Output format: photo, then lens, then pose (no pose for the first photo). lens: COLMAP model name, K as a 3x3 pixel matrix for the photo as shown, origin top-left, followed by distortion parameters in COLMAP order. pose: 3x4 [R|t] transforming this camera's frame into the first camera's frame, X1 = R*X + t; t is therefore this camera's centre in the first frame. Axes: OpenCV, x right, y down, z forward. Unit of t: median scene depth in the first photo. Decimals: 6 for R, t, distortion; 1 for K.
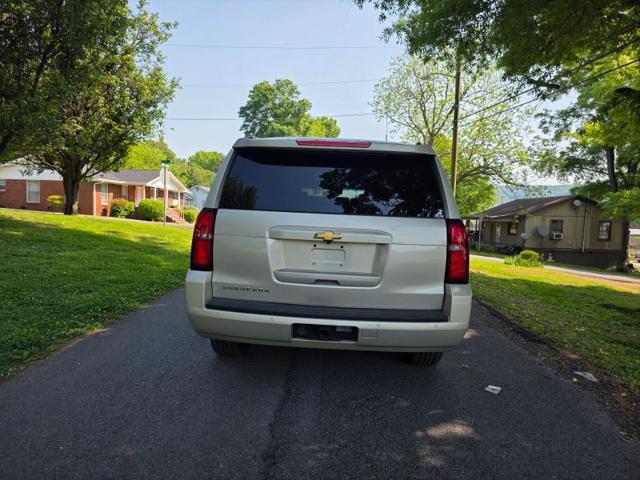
lens RADIAL K [[424.5, 0, 320.6], [0, 424.5, 240.4], [0, 0, 1]] dist [0.048573, -0.030136]
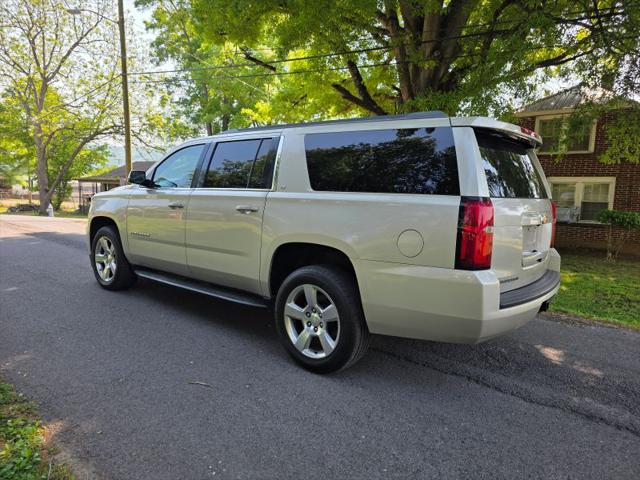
lens RADIAL K [[424.5, 0, 317.1], [0, 424.5, 239.7], [0, 0, 1]] dist [0.048573, -0.030136]
pose [[0.620312, -0.113389, 0.776116, -0.254231], [0.044052, 0.992970, 0.109862, -0.022327], [-0.783117, -0.033960, 0.620947, 0.157525]]
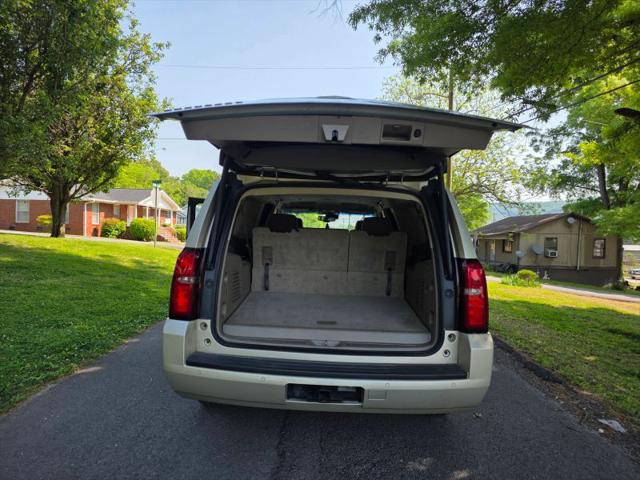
lens RADIAL K [[424.5, 0, 320.7], [0, 424.5, 239.1], [0, 0, 1]] dist [0.048573, -0.030136]
pose [[0.999883, -0.005177, 0.014388, -0.001939], [0.005783, 0.999083, -0.042433, -0.011908], [-0.014155, 0.042511, 0.998996, 0.025911]]
